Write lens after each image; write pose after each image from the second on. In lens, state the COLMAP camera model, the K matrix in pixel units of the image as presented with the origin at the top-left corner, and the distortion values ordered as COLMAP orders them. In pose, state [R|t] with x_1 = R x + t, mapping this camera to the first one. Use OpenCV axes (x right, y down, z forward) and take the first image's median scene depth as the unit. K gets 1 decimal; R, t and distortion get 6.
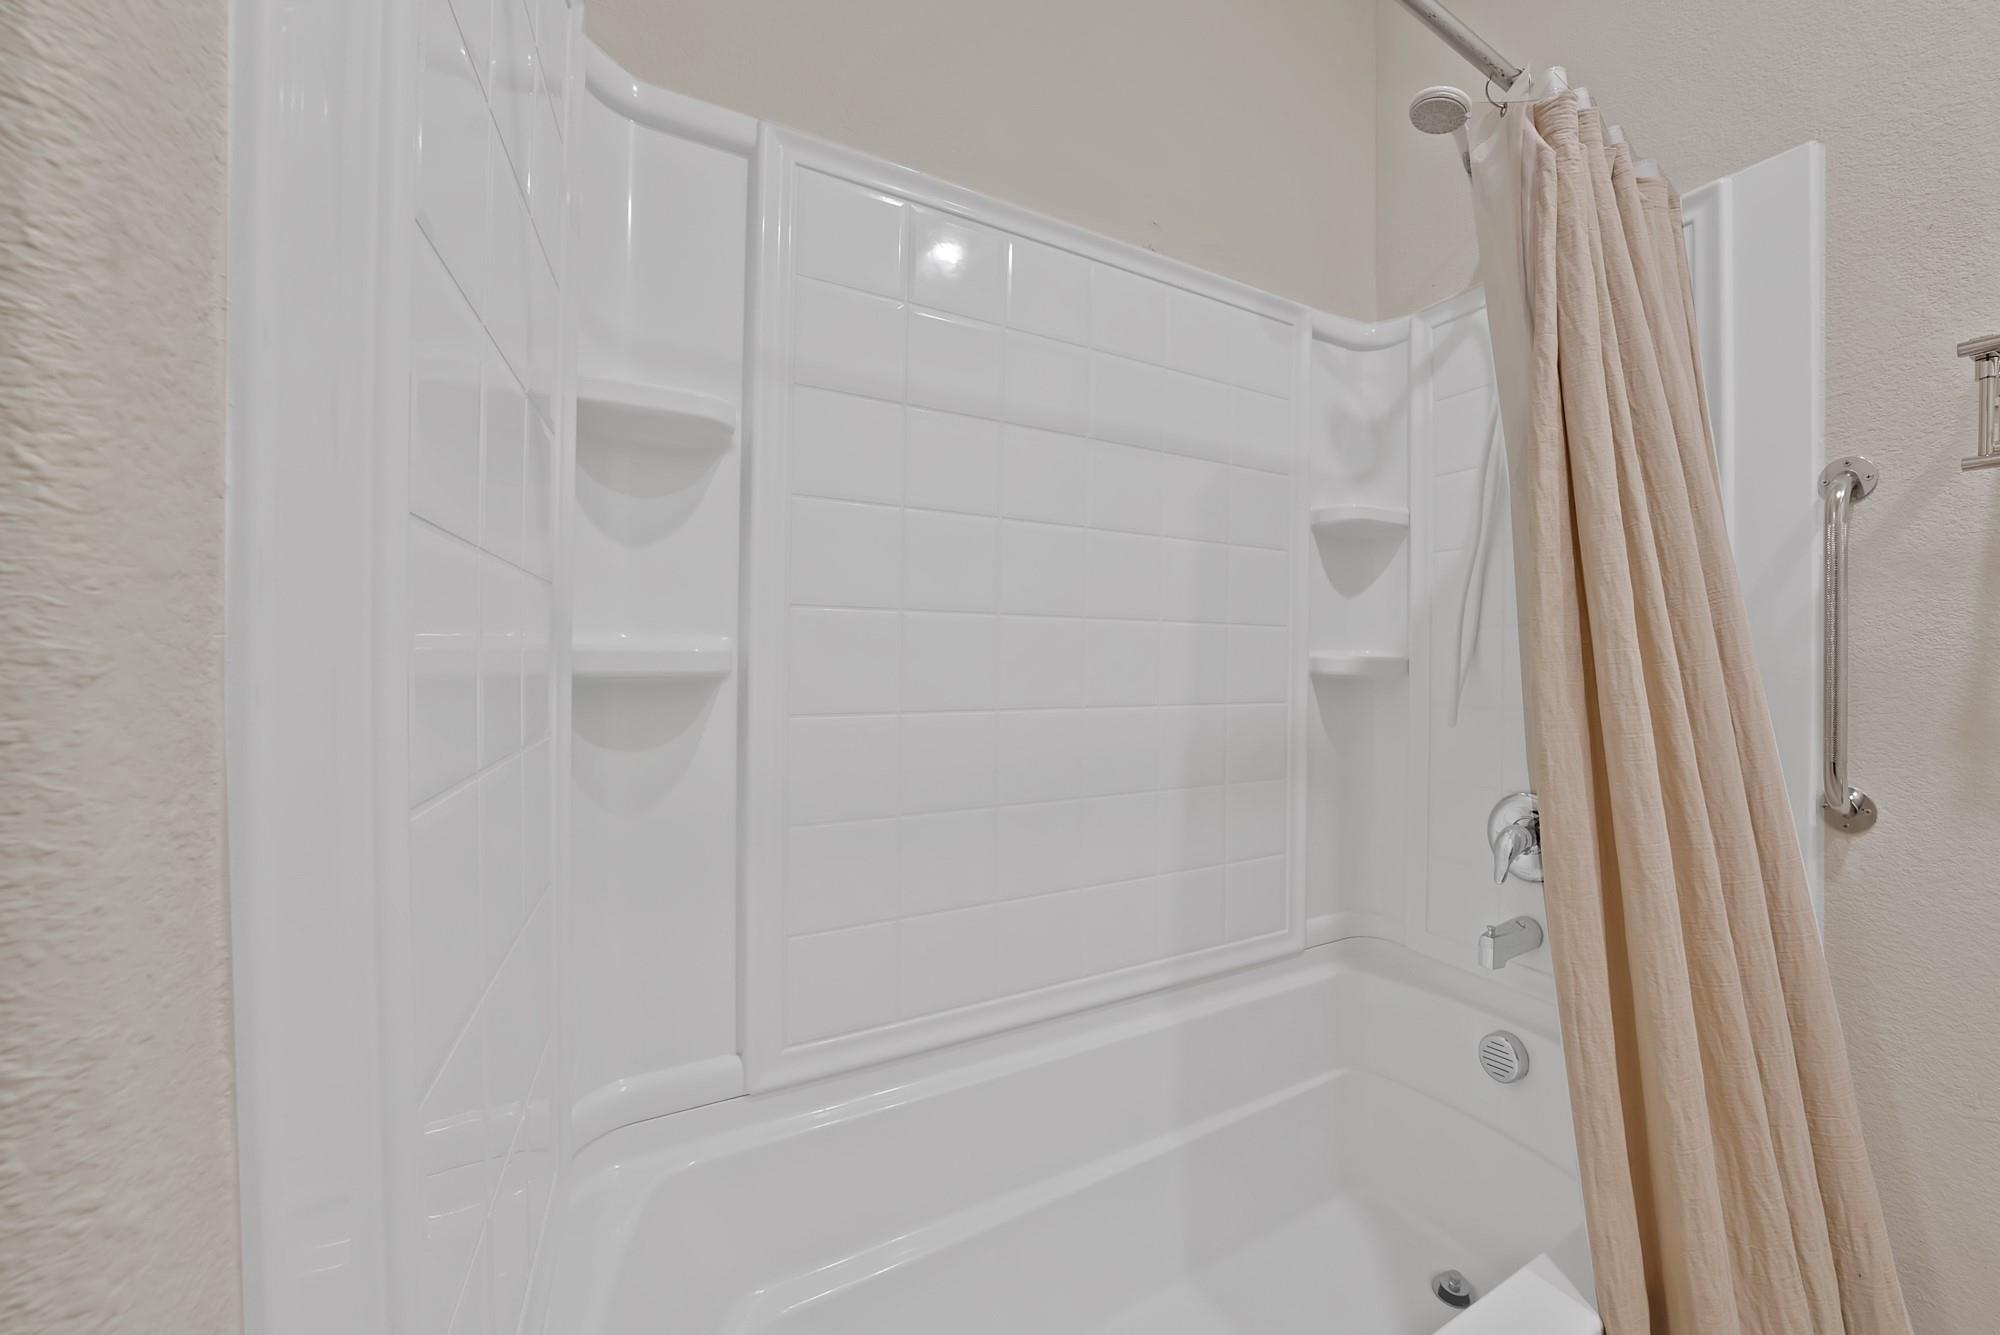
lens RADIAL K [[725.0, 0, 1000.0], [0, 725.0, 667.5], [0, 0, 1]] dist [-0.011983, 0.000431]
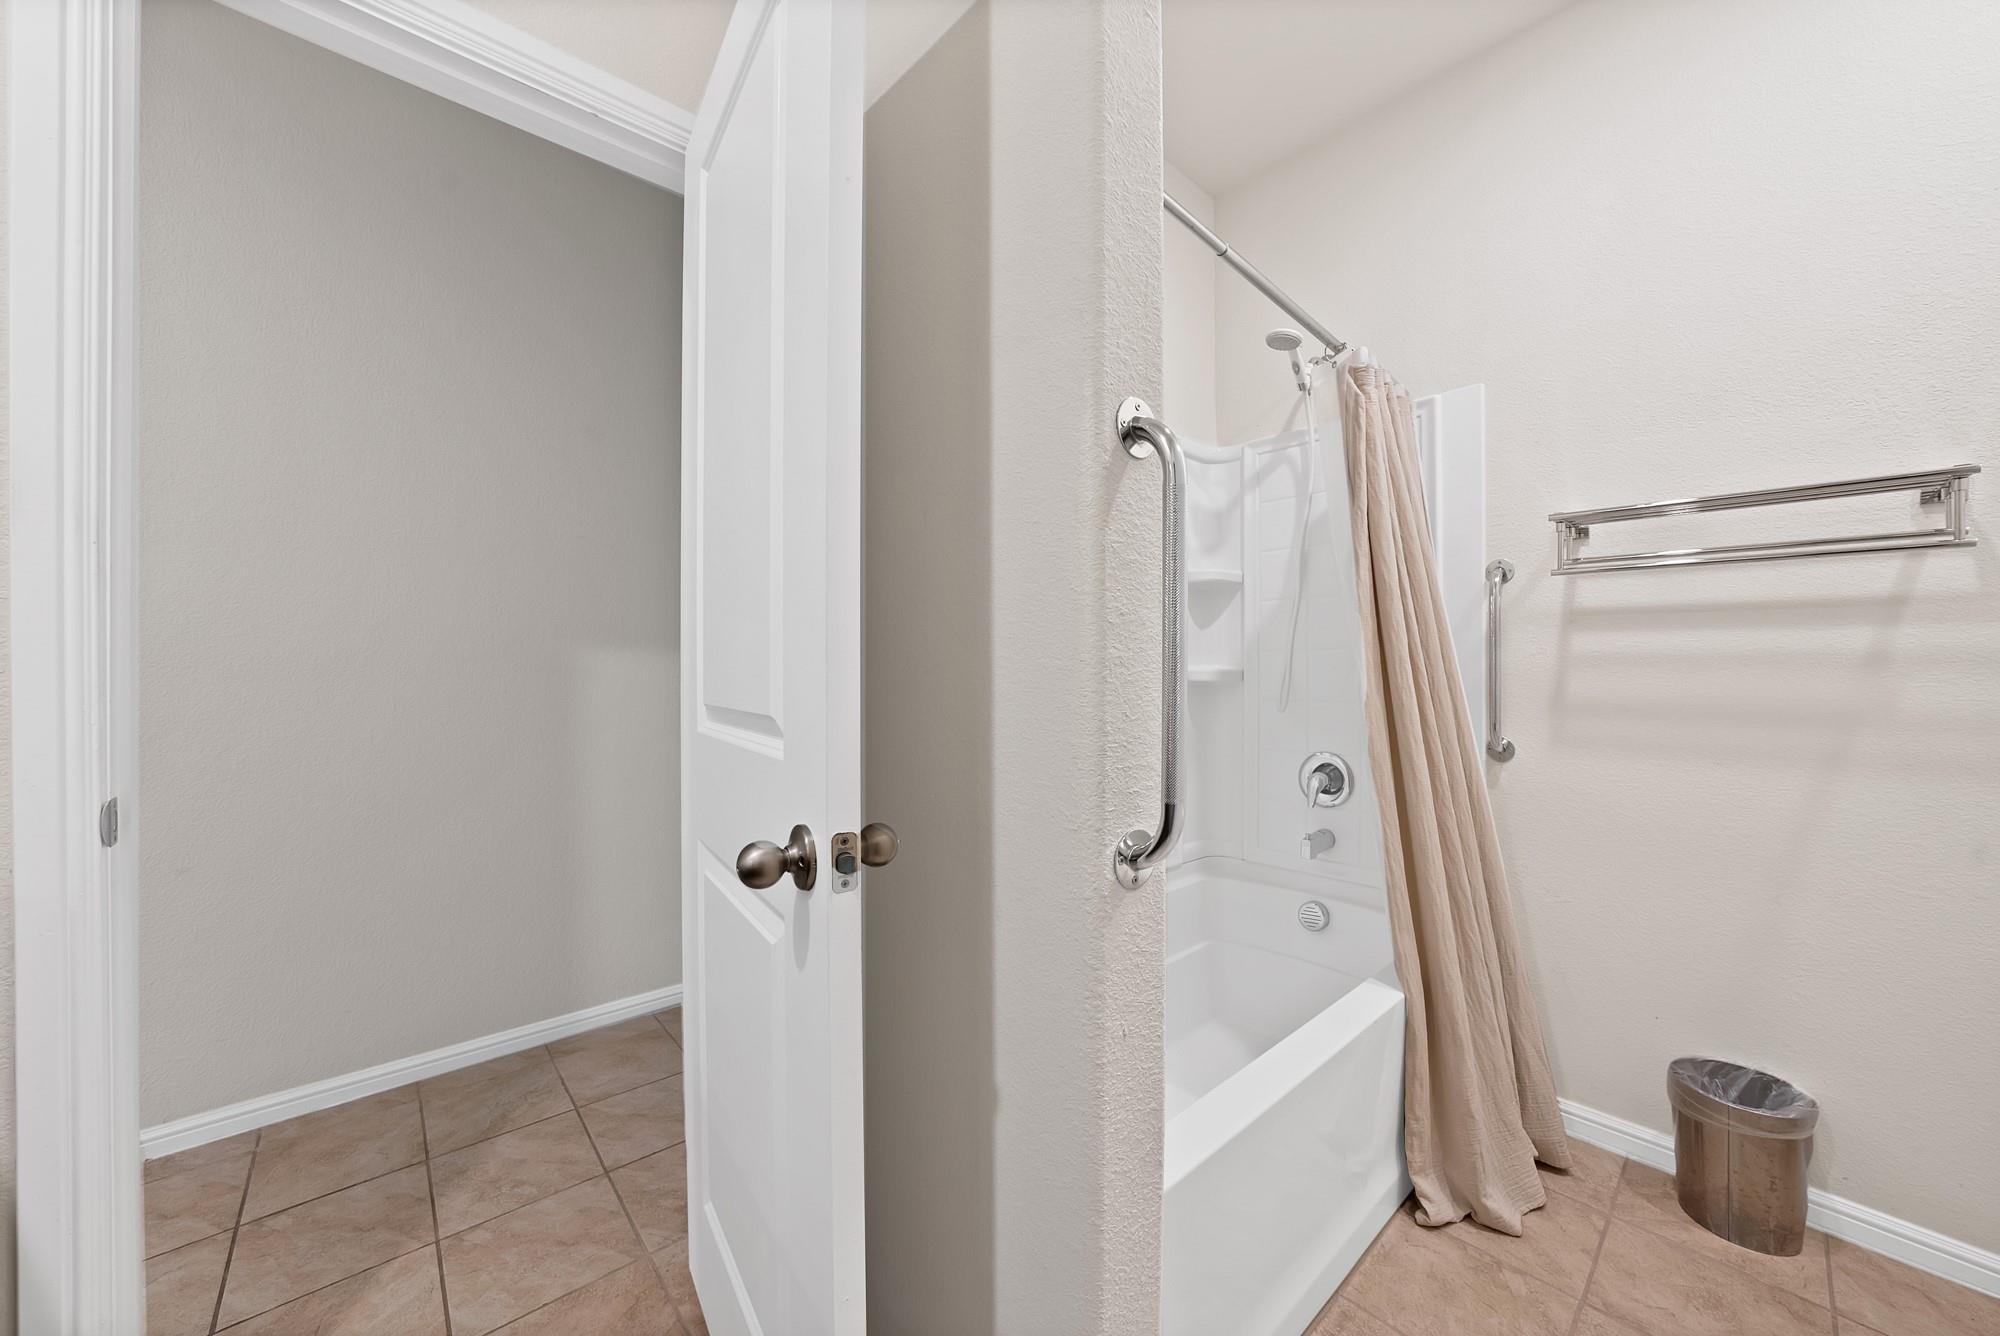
lens RADIAL K [[691.5, 0, 875.2], [0, 691.5, 684.4], [0, 0, 1]] dist [-0.000455, 0.000006]
pose [[0.988306, -0.014026, 0.151839, -0.694834], [0.012969, 0.999884, 0.007951, -0.006306], [-0.151933, -0.005889, 0.988373, -0.532160]]
